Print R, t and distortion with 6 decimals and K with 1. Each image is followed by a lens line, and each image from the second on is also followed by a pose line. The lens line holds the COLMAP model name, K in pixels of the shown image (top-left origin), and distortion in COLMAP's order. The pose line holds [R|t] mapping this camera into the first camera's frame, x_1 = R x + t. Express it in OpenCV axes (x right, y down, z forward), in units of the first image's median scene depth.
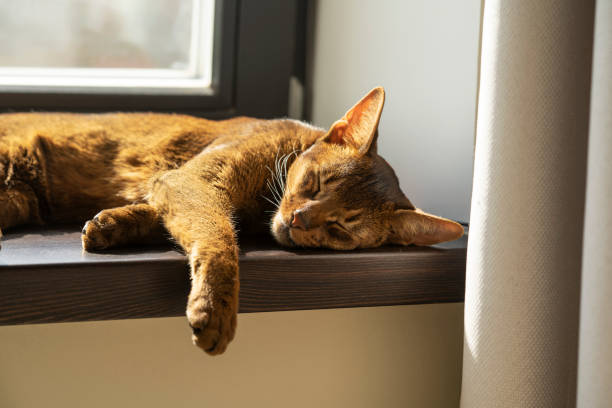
lens RADIAL K [[1563.9, 0, 306.0], [0, 1563.9, 204.0], [0, 0, 1]] dist [0.120804, 0.733122]
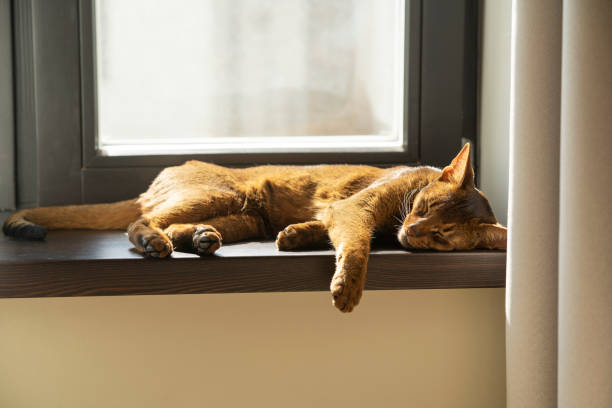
lens RADIAL K [[1563.9, 0, 306.0], [0, 1563.9, 204.0], [0, 0, 1]] dist [0.120804, 0.733122]
pose [[0.961558, -0.010504, -0.274400, 0.313031], [-0.001303, 0.999082, -0.042810, 0.049537], [0.274598, 0.041522, 0.960662, -0.501784]]
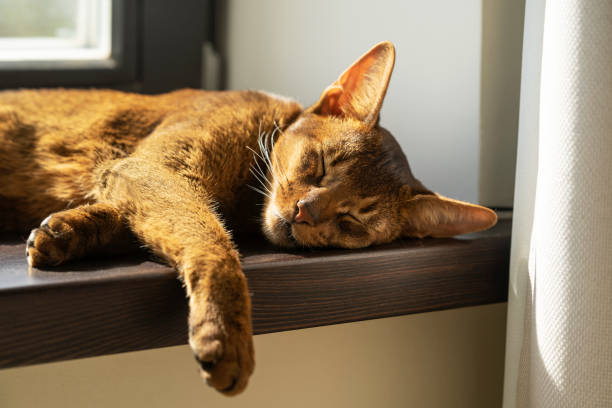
lens RADIAL K [[1563.9, 0, 306.0], [0, 1563.9, 204.0], [0, 0, 1]] dist [0.120804, 0.733122]
pose [[0.982161, -0.051356, 0.180893, -0.143566], [0.050062, 0.998677, 0.011712, -0.003532], [-0.181255, -0.002447, 0.983433, 0.223692]]
